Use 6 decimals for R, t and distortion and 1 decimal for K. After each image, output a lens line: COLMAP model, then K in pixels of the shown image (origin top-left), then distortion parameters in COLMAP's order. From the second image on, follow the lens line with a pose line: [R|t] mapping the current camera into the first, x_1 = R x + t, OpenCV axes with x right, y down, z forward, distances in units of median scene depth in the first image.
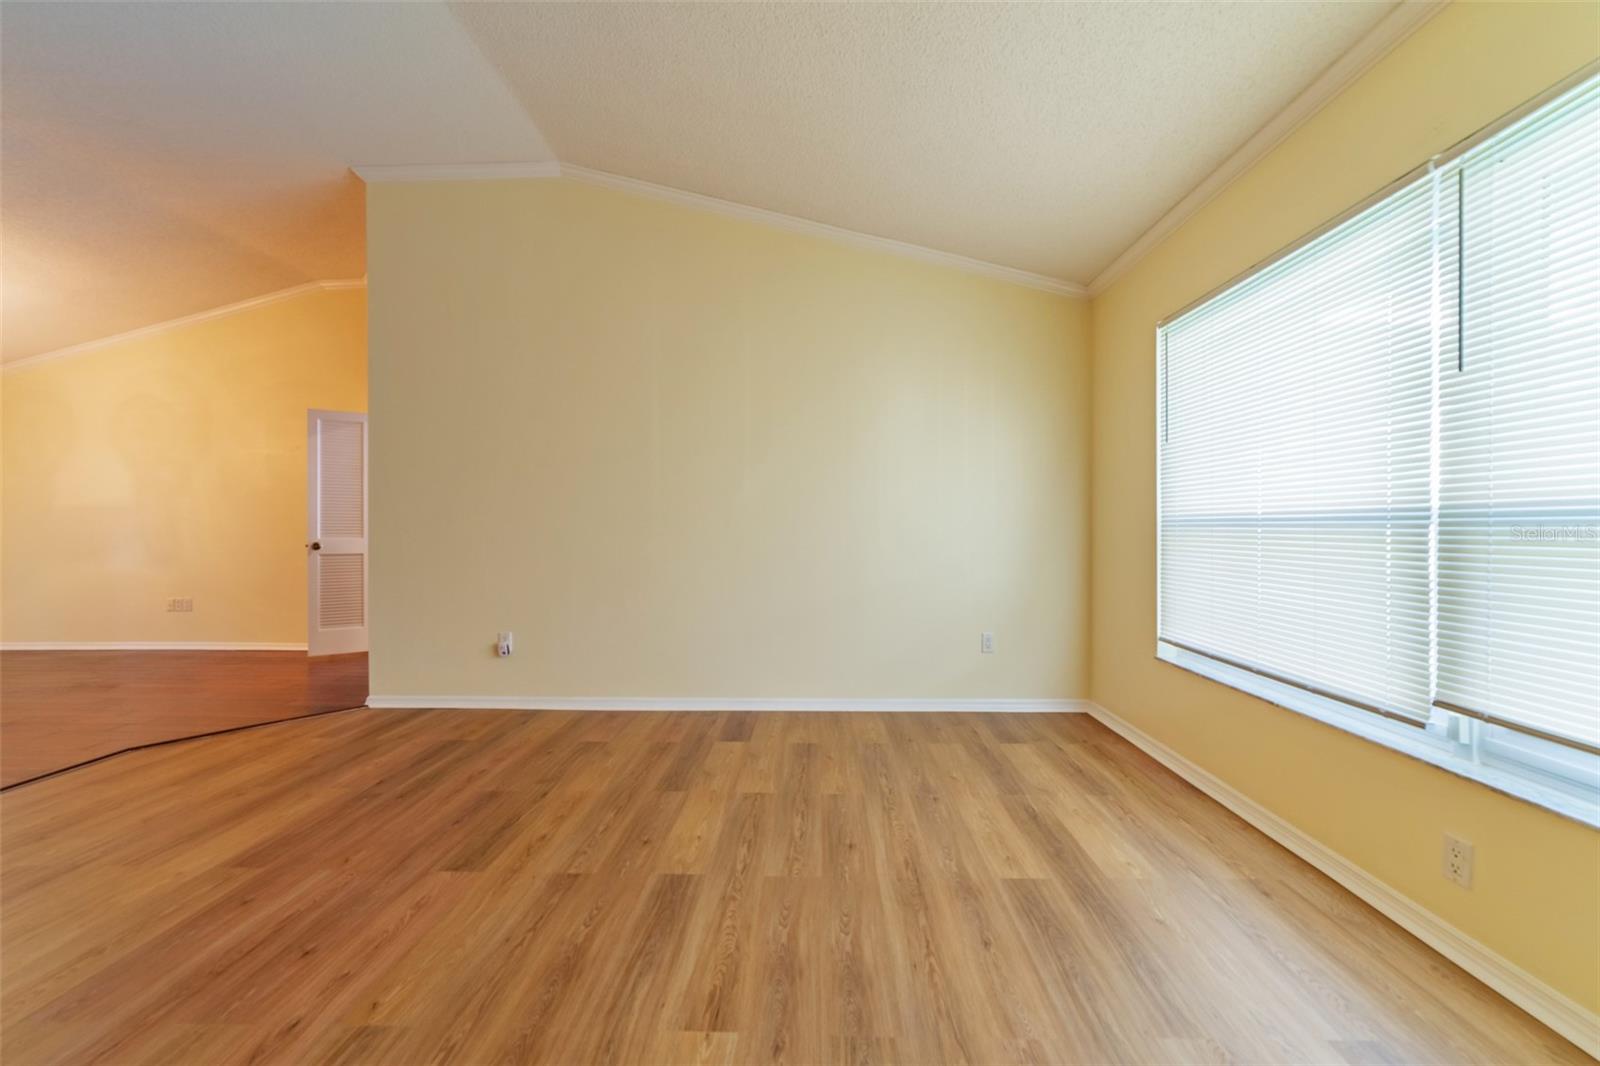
lens RADIAL K [[633.2, 0, 801.9], [0, 633.2, 532.5], [0, 0, 1]] dist [-0.017710, 0.005085]
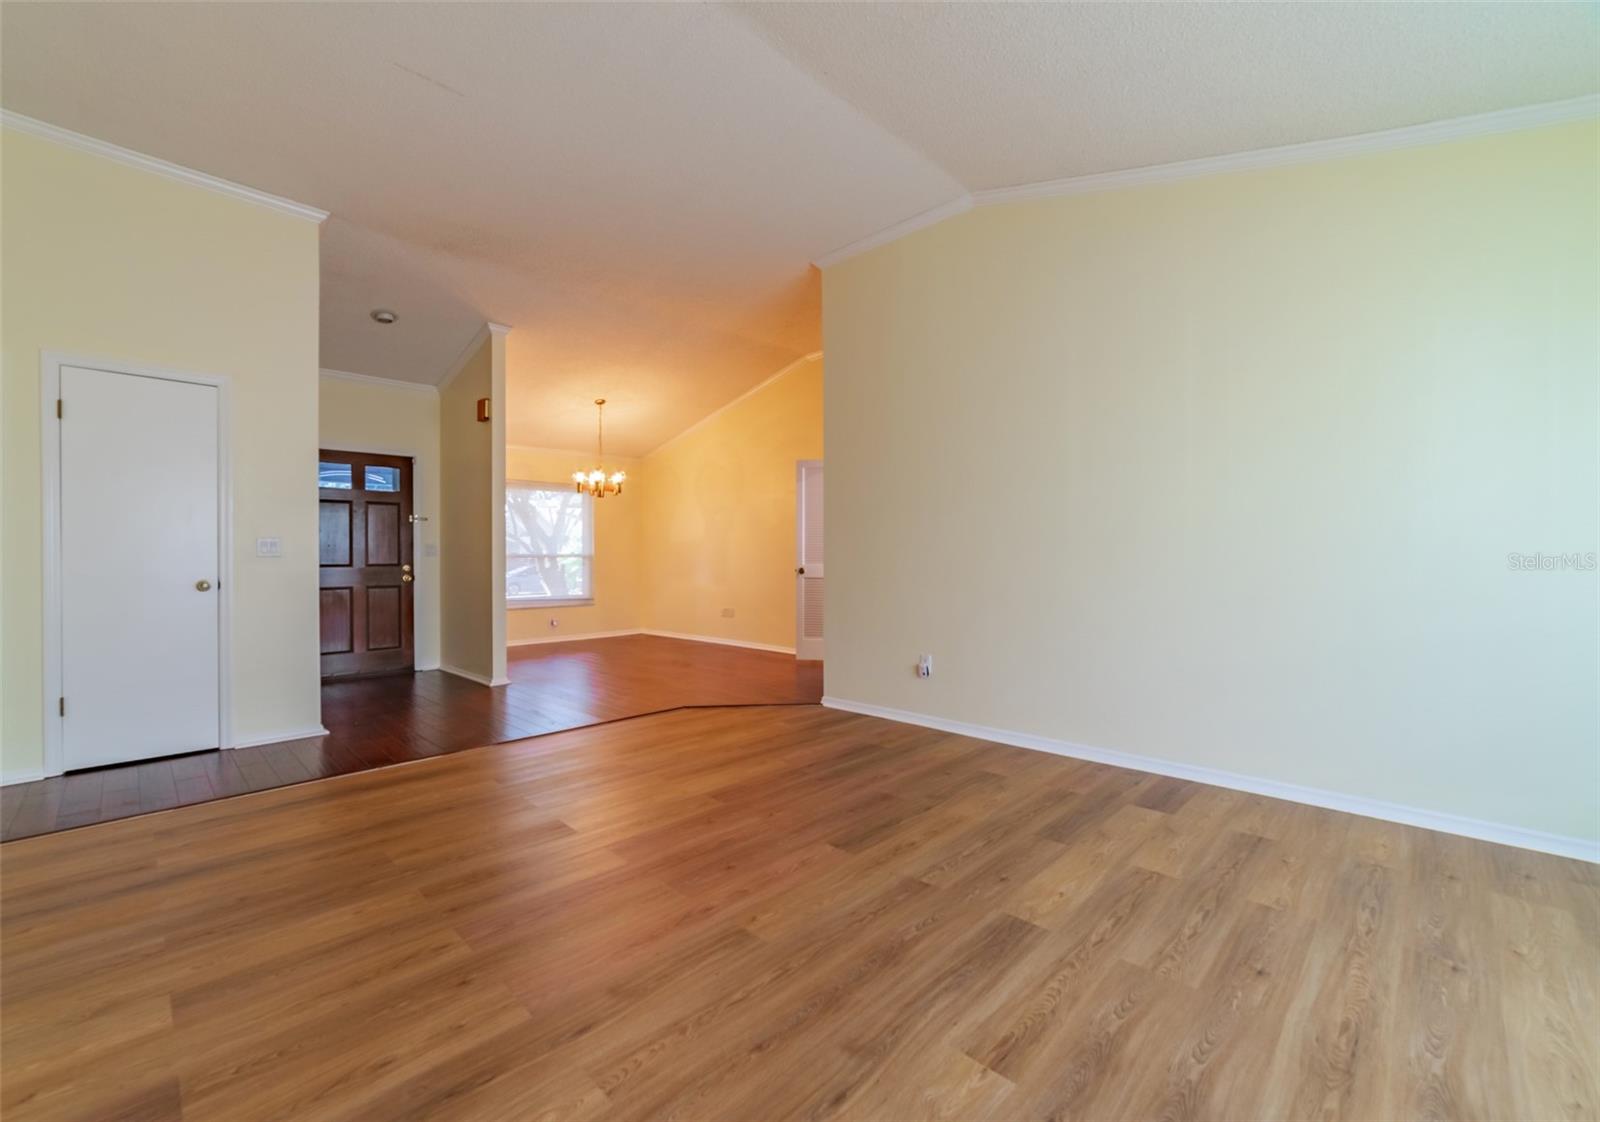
lens RADIAL K [[666.7, 0, 755.7], [0, 666.7, 560.3], [0, 0, 1]] dist [-0.014109, 0.003211]
pose [[0.711781, 0.002539, -0.702396, 0.192863], [-0.002335, 0.999996, 0.001249, -0.001708], [0.702397, 0.000751, 0.711785, 0.001779]]
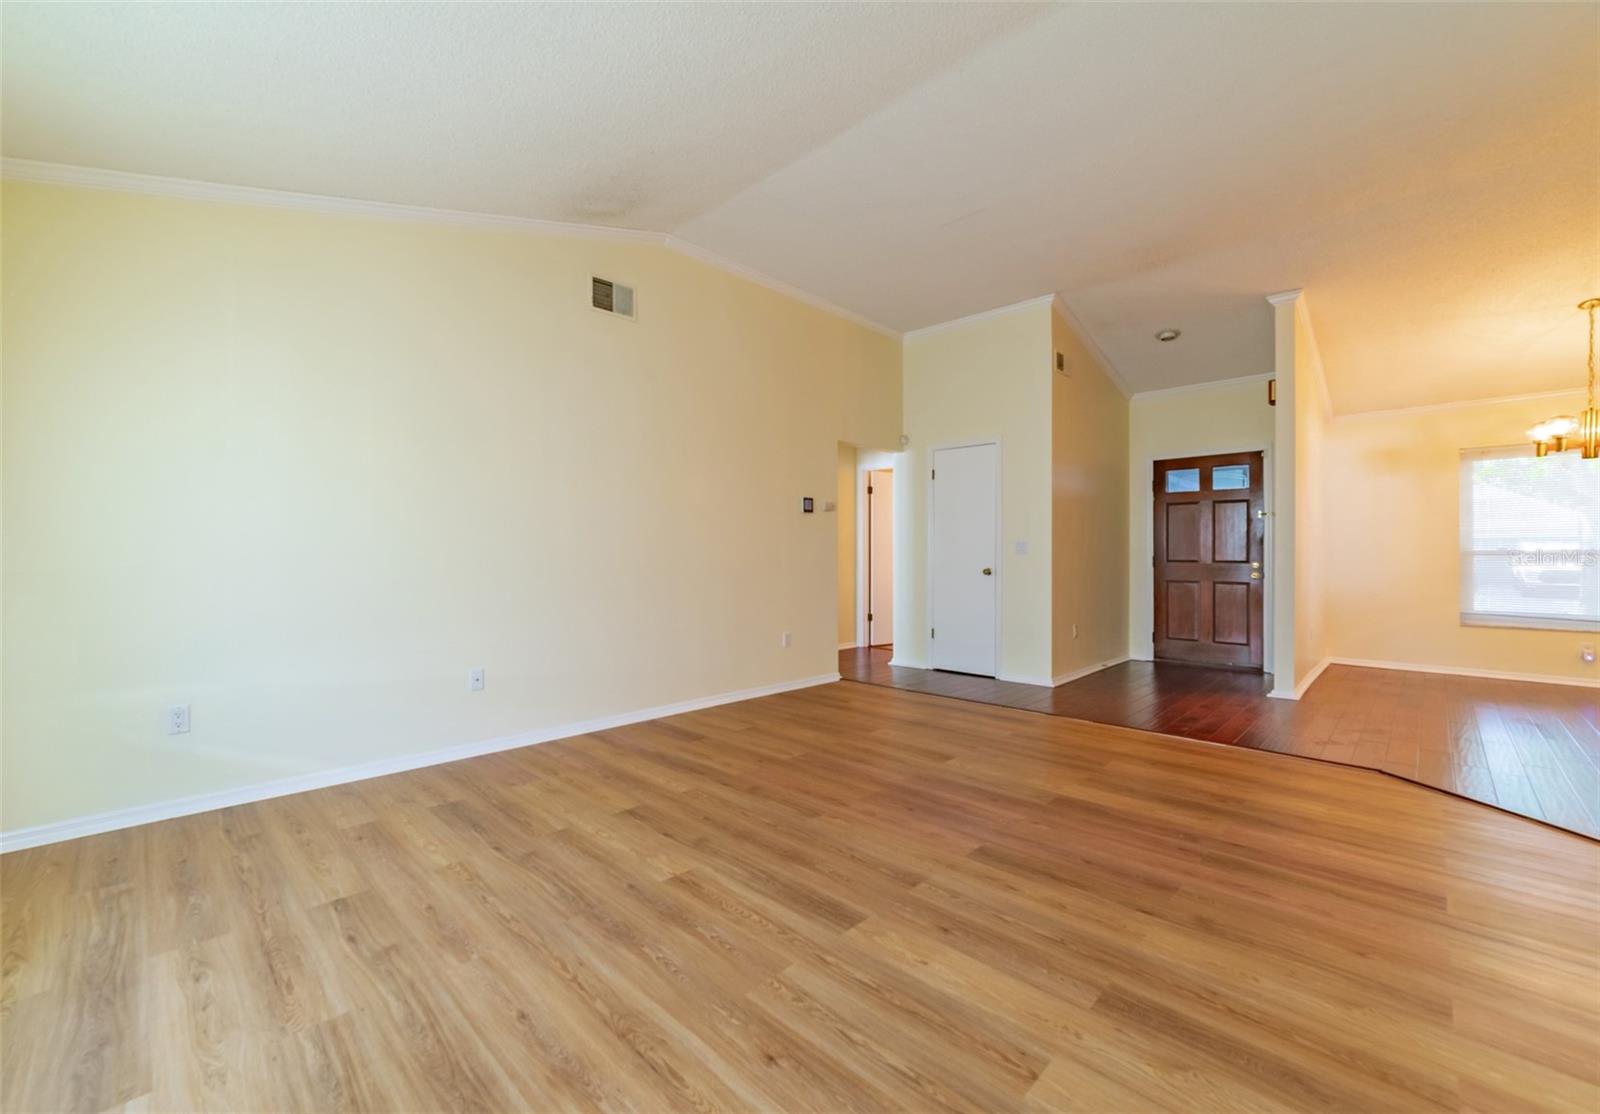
lens RADIAL K [[656.4, 0, 761.3], [0, 656.4, 556.5], [0, 0, 1]] dist [-0.018721, 0.005021]
pose [[-0.699390, 0.002782, -0.714735, 0.524191], [-0.005177, 0.999946, 0.008958, -0.011249], [0.714722, 0.009965, -0.699338, 1.379094]]
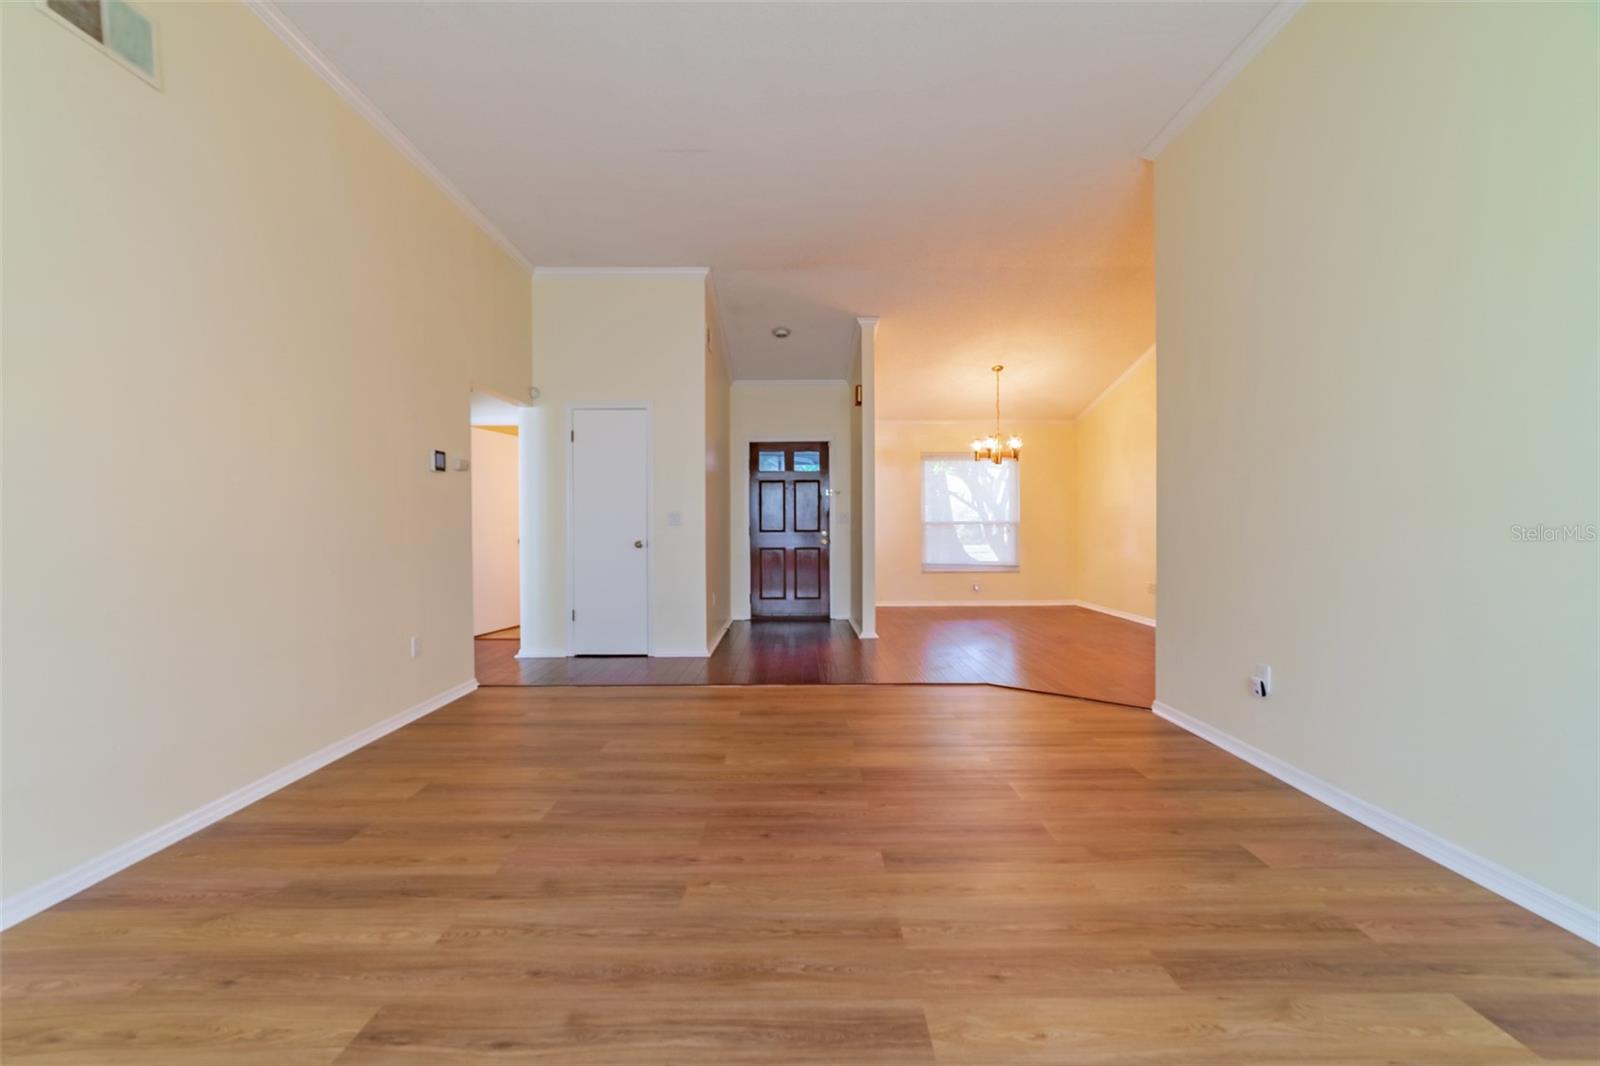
lens RADIAL K [[633.2, 0, 797.3], [0, 633.2, 531.3], [0, 0, 1]] dist [-0.017710, 0.005085]
pose [[0.026626, 0.010667, -0.999589, 0.419893], [-0.001897, 0.999942, 0.010621, -0.007441], [0.999644, 0.001613, 0.026644, 0.736009]]
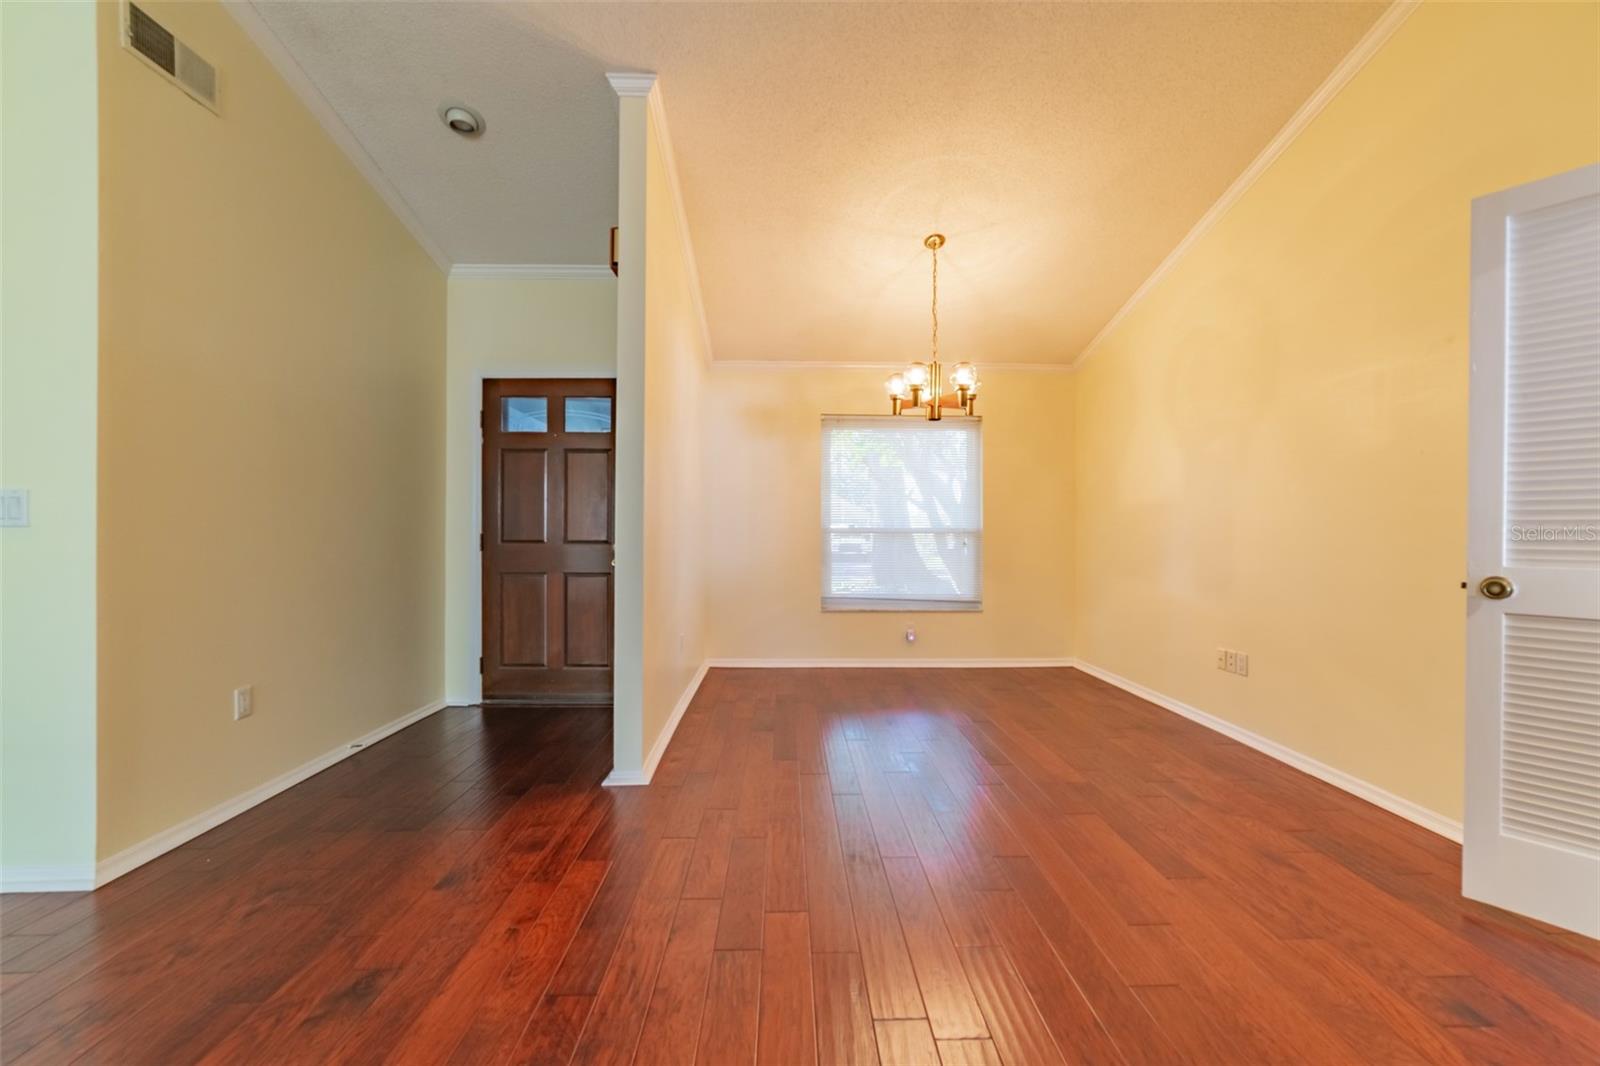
lens RADIAL K [[633.2, 0, 800.4], [0, 633.2, 533.2], [0, 0, 1]] dist [-0.017710, 0.005085]
pose [[0.052975, 0.002929, -0.998592, -1.034486], [-0.011874, 0.999927, 0.002303, -0.011197], [0.998525, 0.011736, 0.053006, 1.373675]]
